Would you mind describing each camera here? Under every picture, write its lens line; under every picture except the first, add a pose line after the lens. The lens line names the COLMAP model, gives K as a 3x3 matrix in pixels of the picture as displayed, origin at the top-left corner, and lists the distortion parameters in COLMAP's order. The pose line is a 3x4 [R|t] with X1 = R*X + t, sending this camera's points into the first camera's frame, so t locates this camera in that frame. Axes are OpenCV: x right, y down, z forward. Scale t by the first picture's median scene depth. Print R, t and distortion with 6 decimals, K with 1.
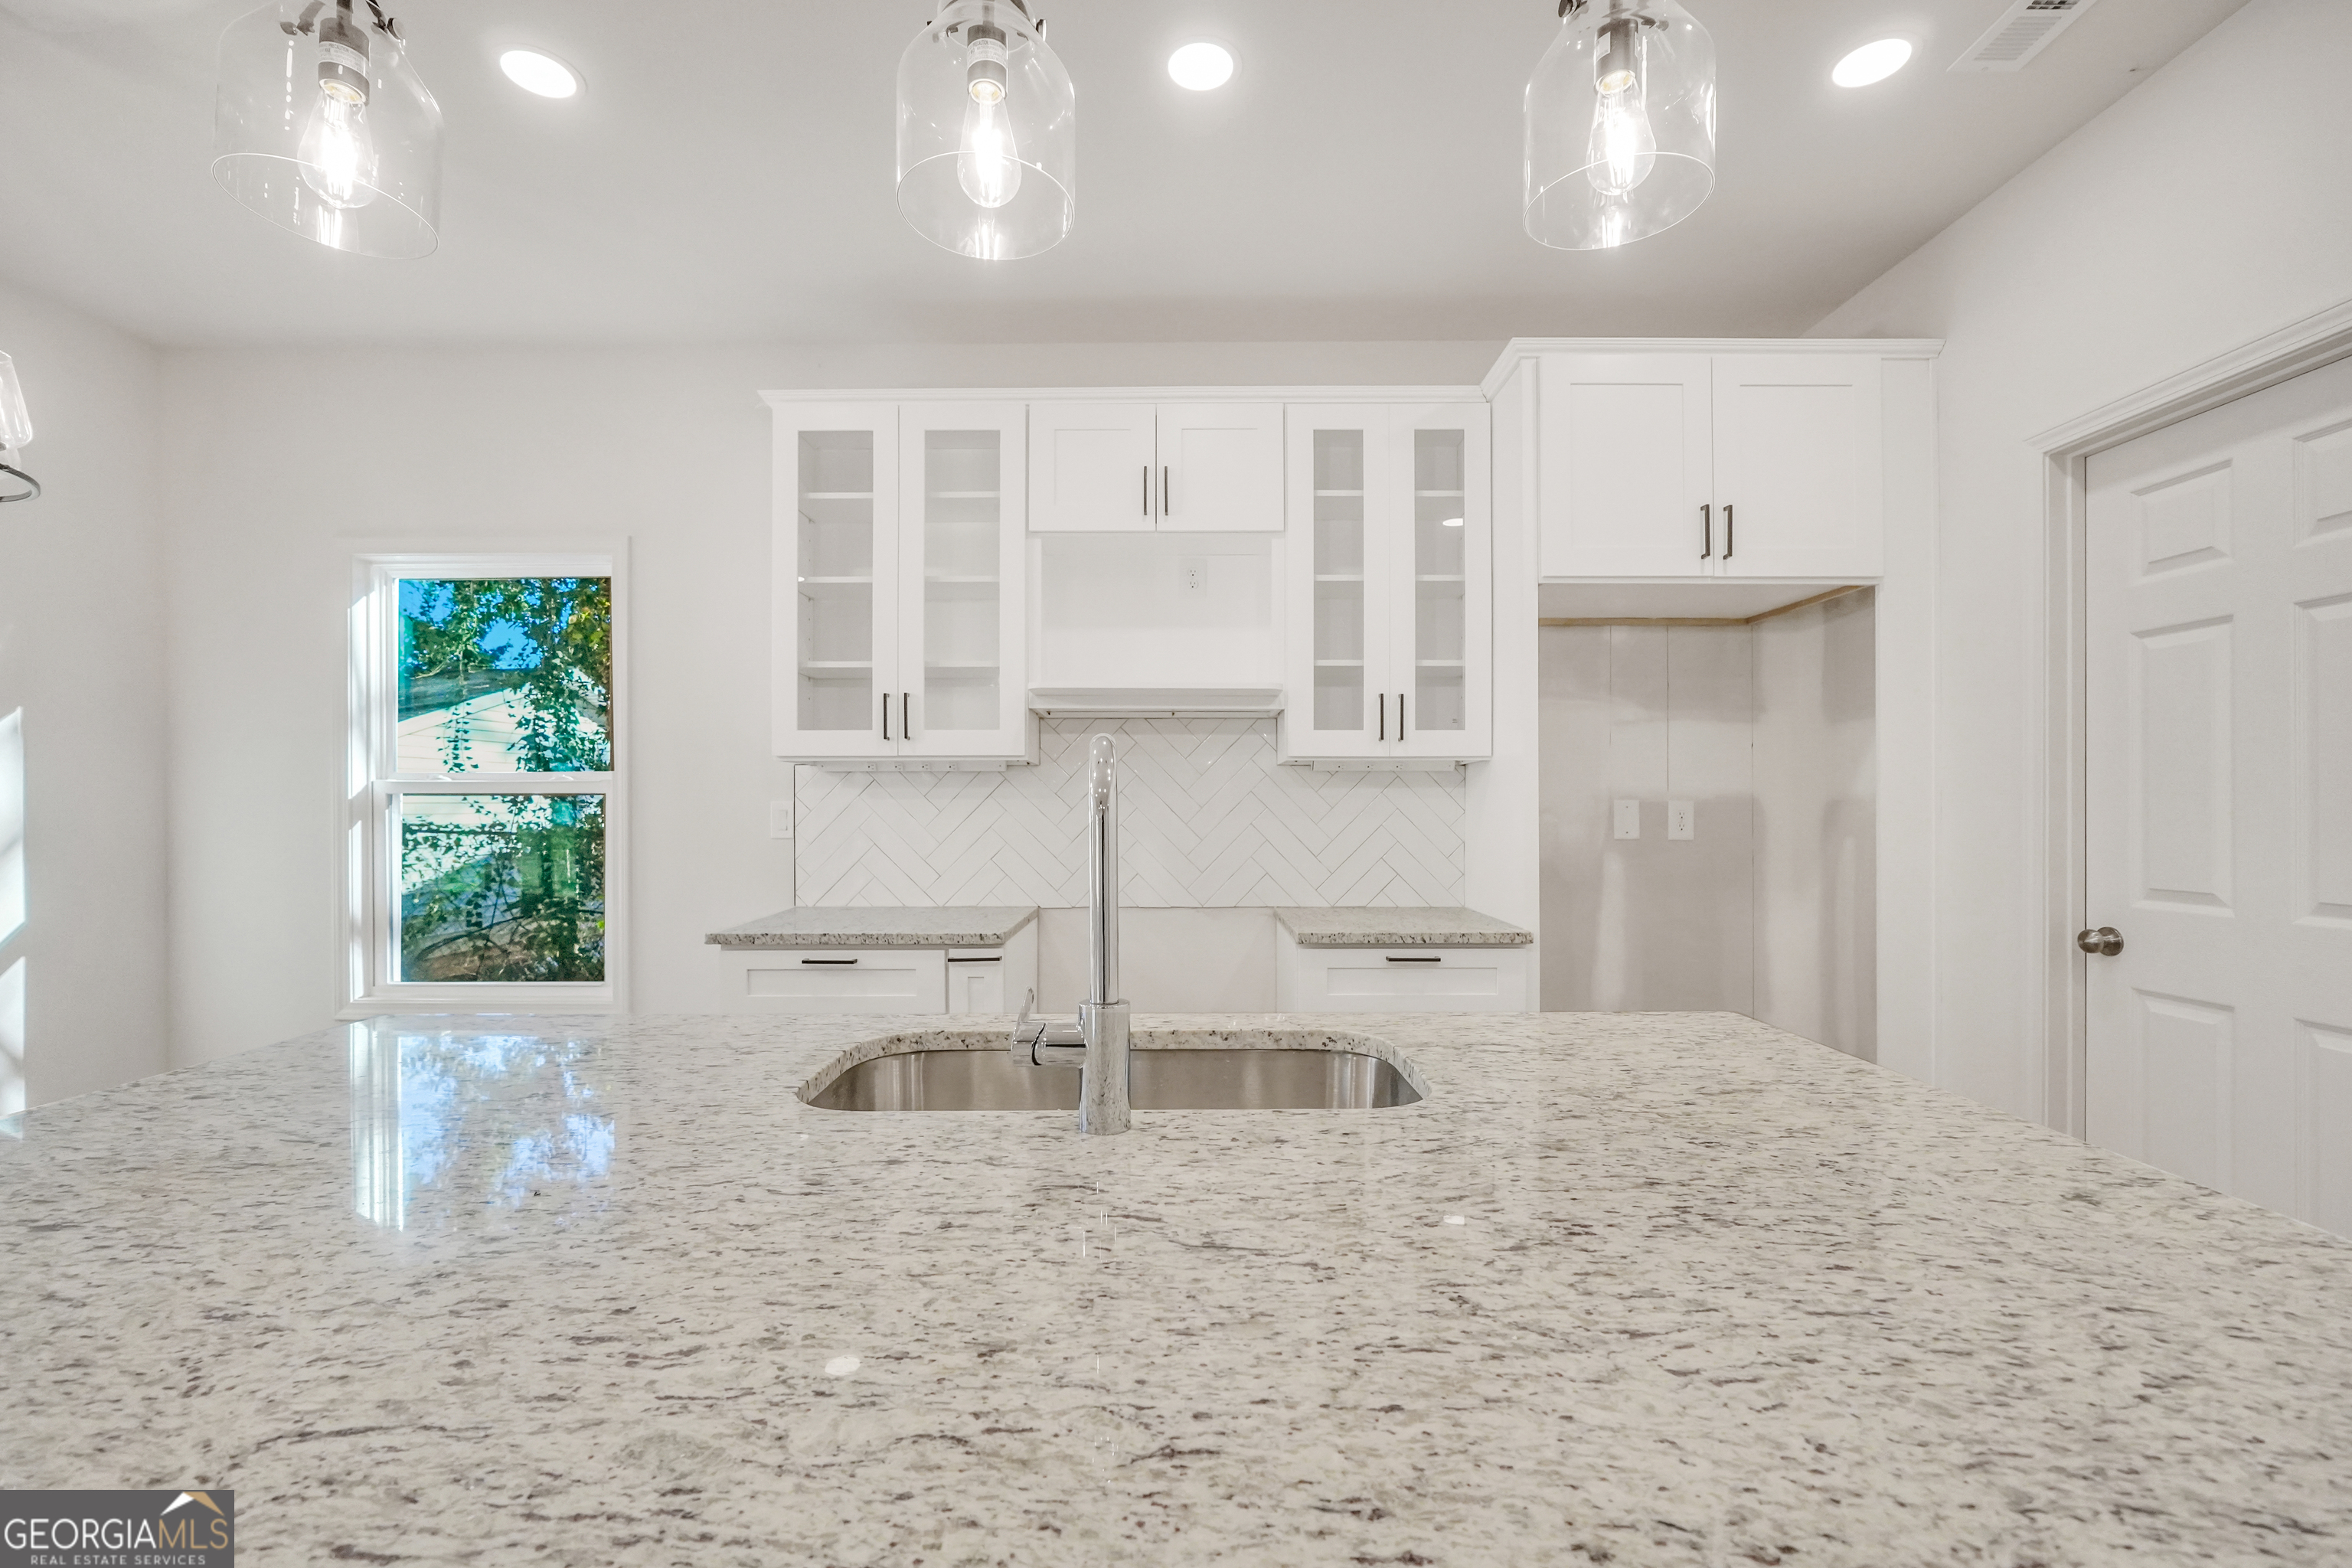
lens RADIAL K [[1004.0, 0, 1171.2], [0, 1004.0, 807.2], [0, 0, 1]] dist [-0.020875, 0.008209]
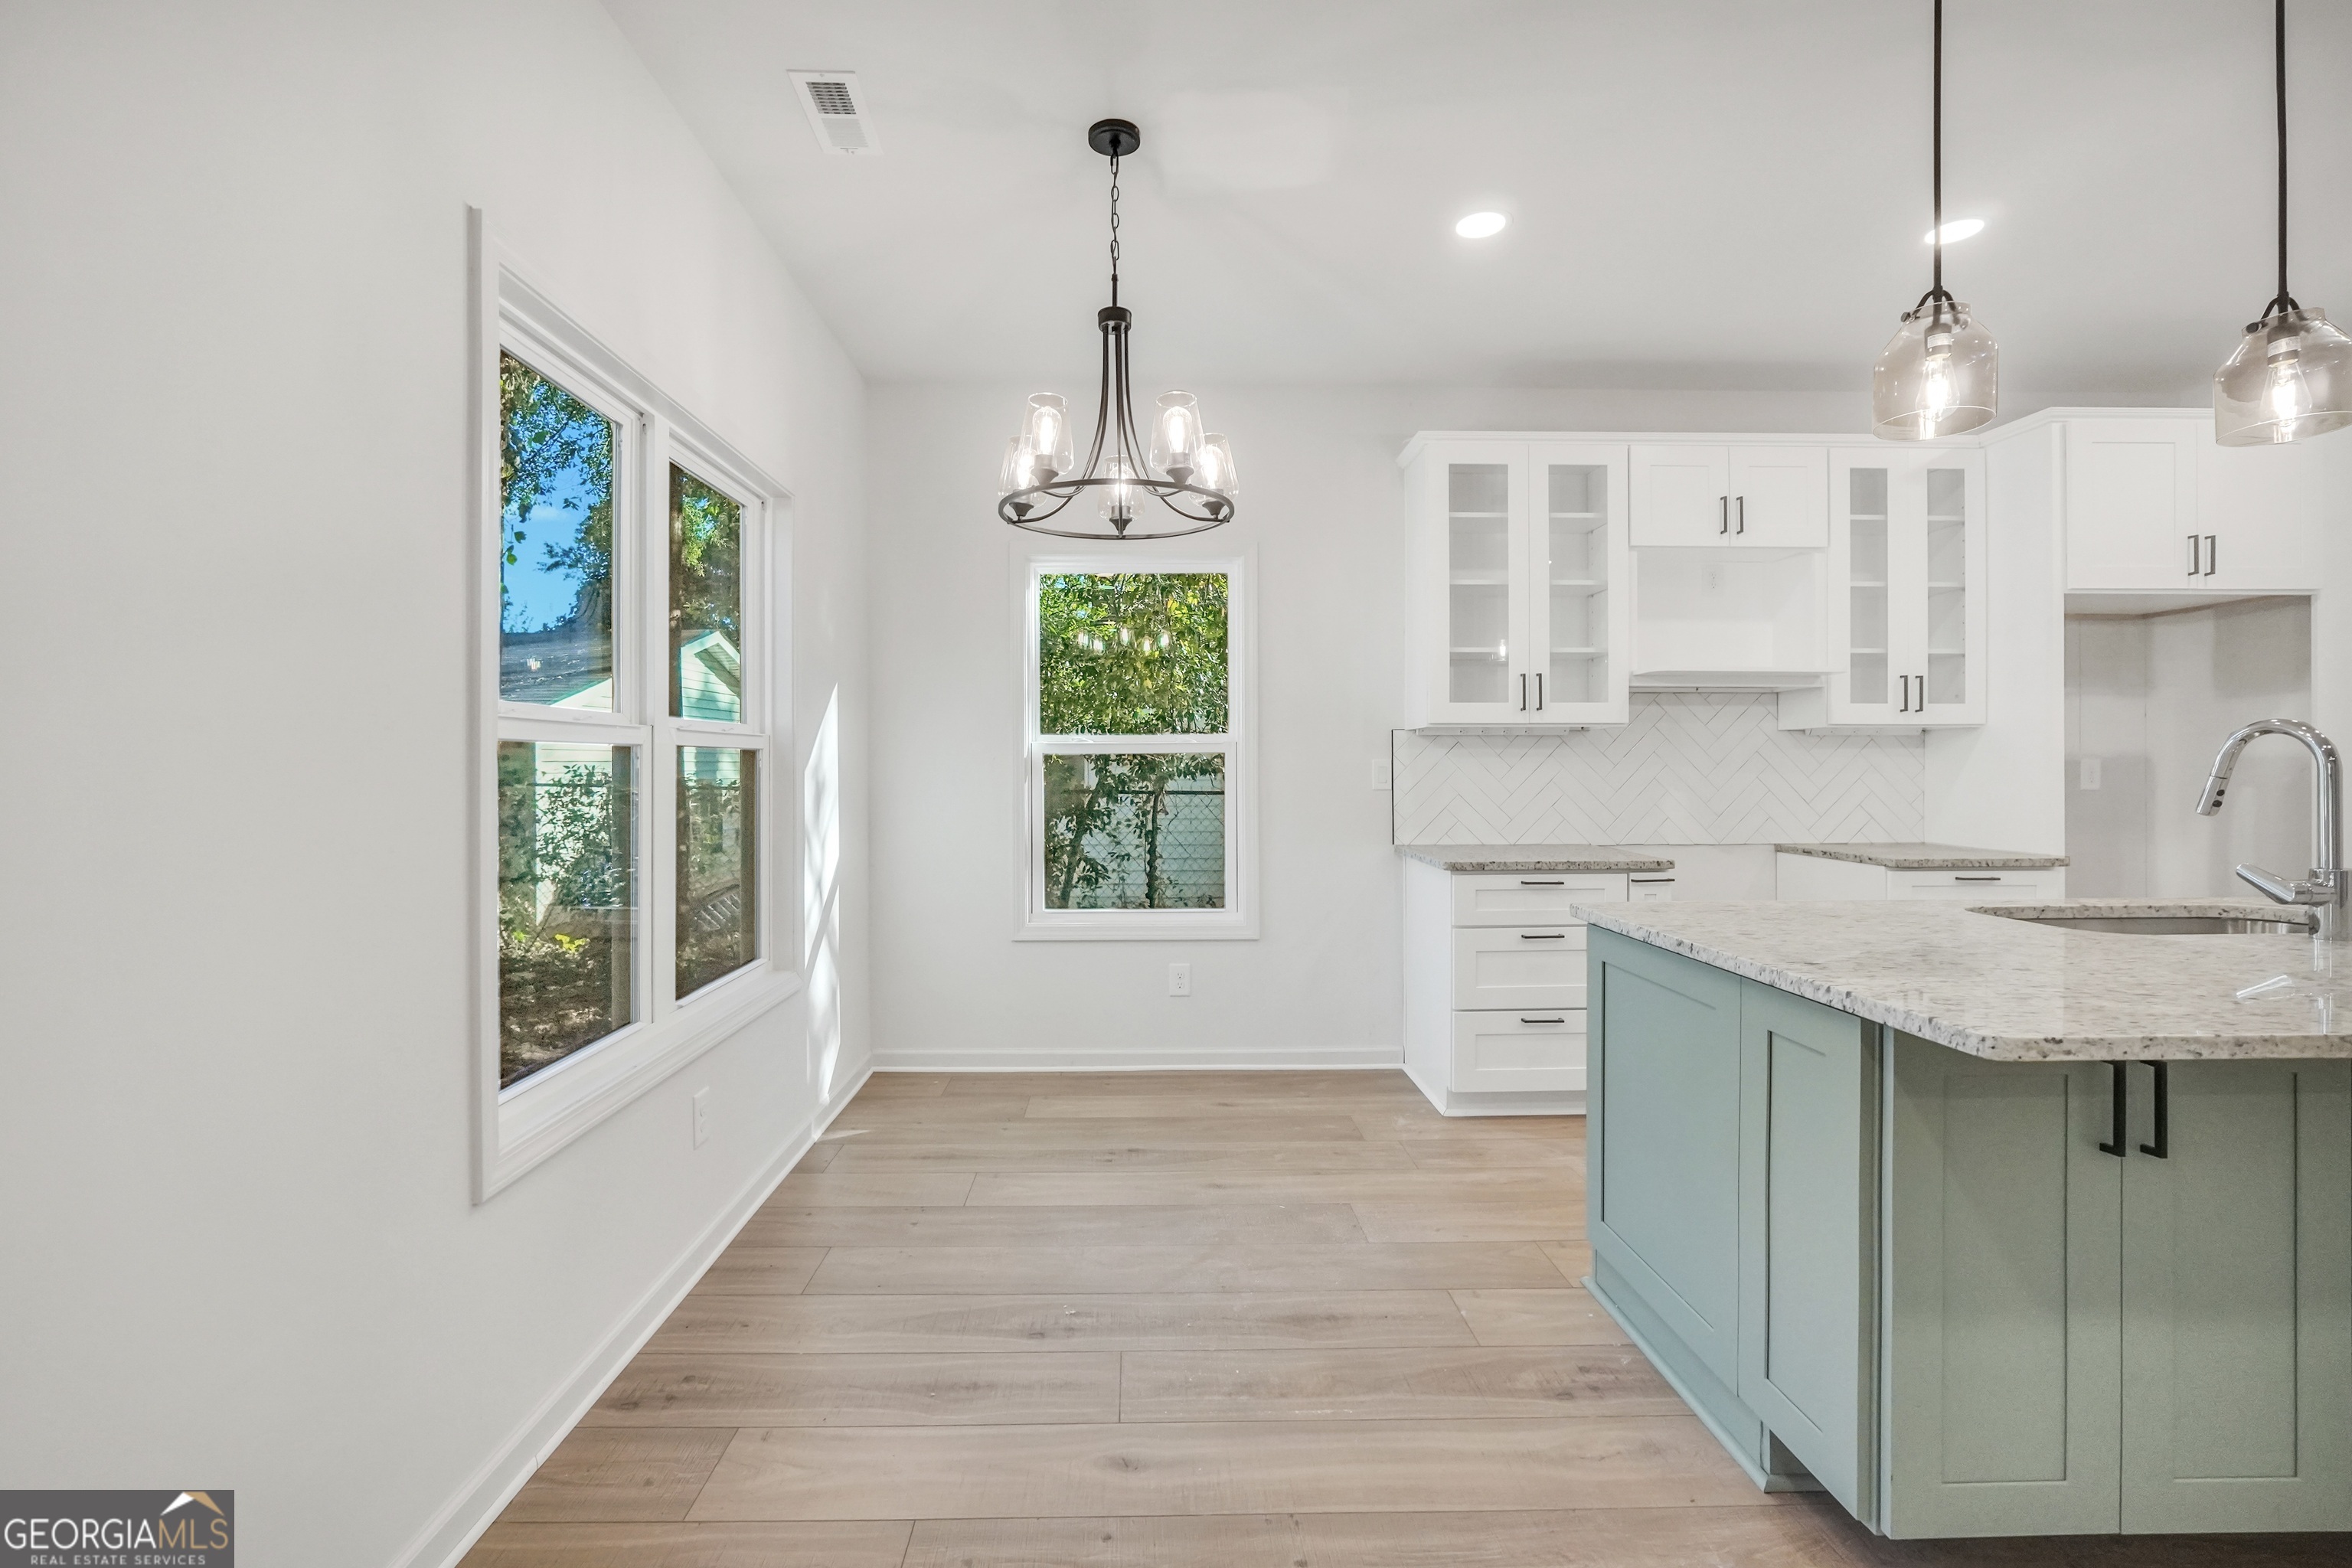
lens RADIAL K [[1015.1, 0, 1157.5], [0, 1015.1, 769.9], [0, 0, 1]] dist [-0.019220, 0.007157]
pose [[0.999582, -0.000036, 0.028923, -0.778676], [-0.000056, 0.999995, 0.003171, 0.003637], [-0.028923, -0.003172, 0.999577, -0.258623]]
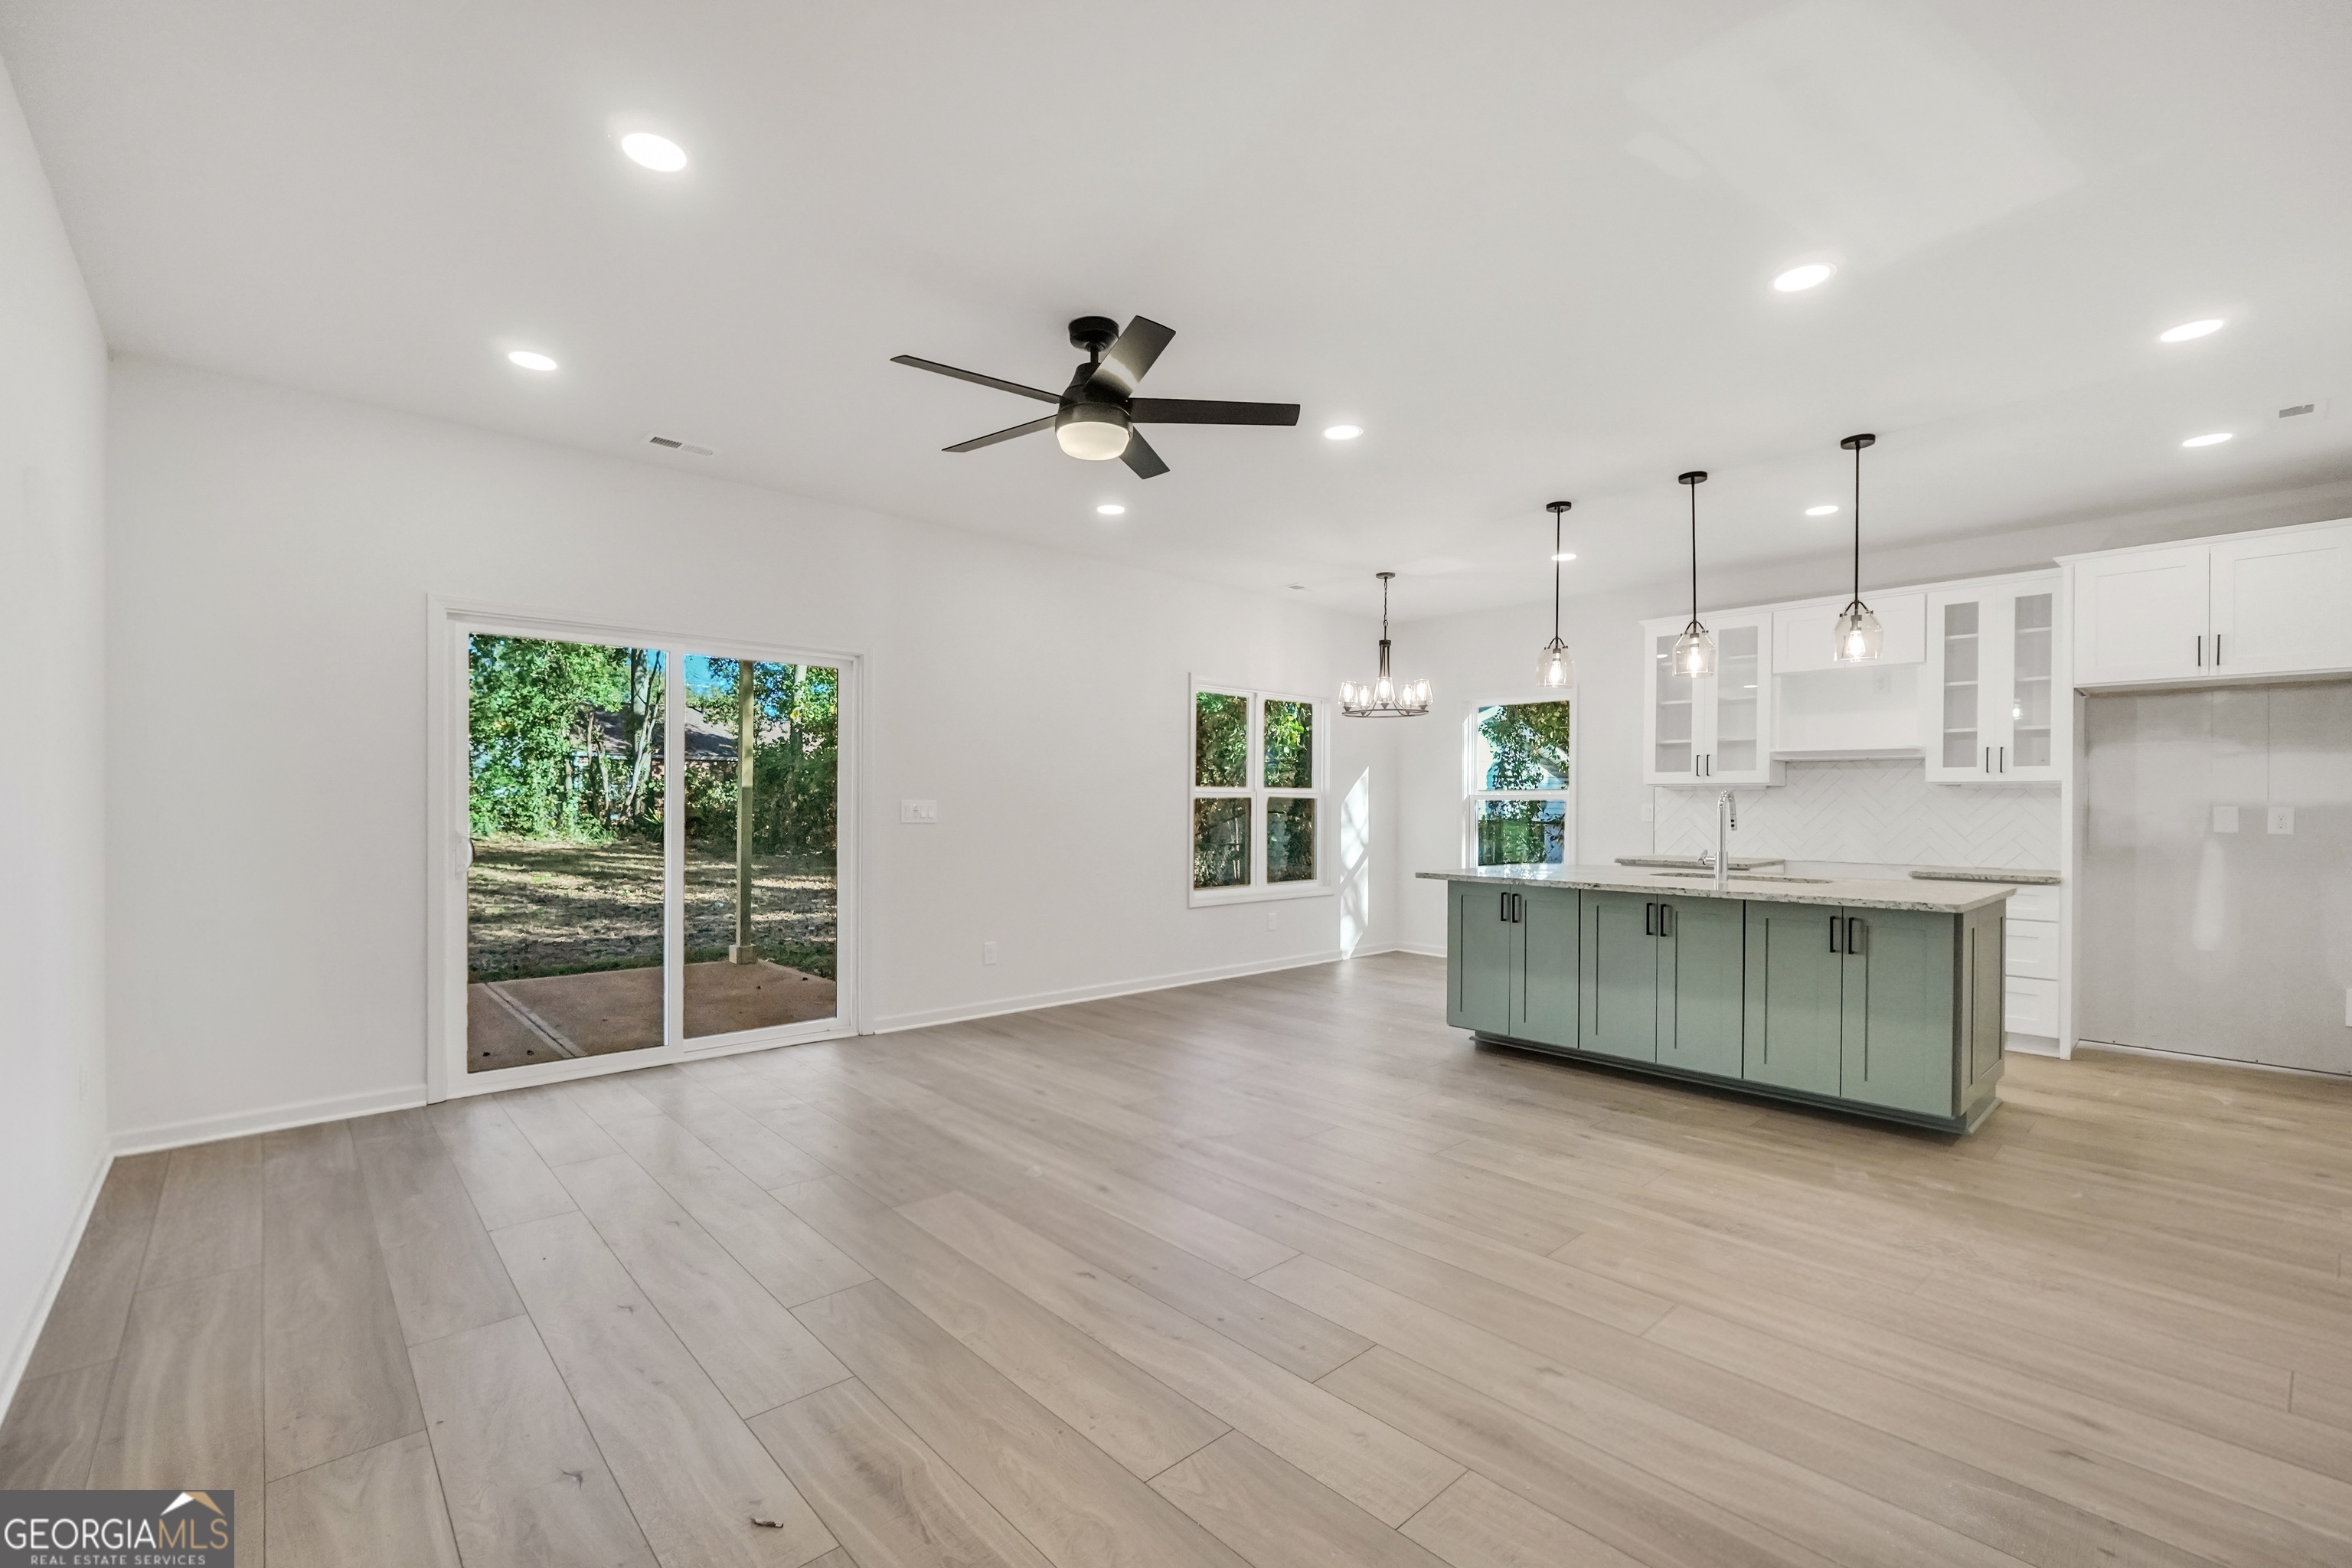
lens RADIAL K [[1000.1, 0, 1170.0], [0, 1000.1, 808.9], [0, 0, 1]] dist [-0.018334, 0.008625]
pose [[0.680040, 0.010051, -0.733106, 0.516473], [-0.008879, 0.999946, 0.005474, 0.002550], [0.733121, 0.002787, 0.680092, -1.296508]]
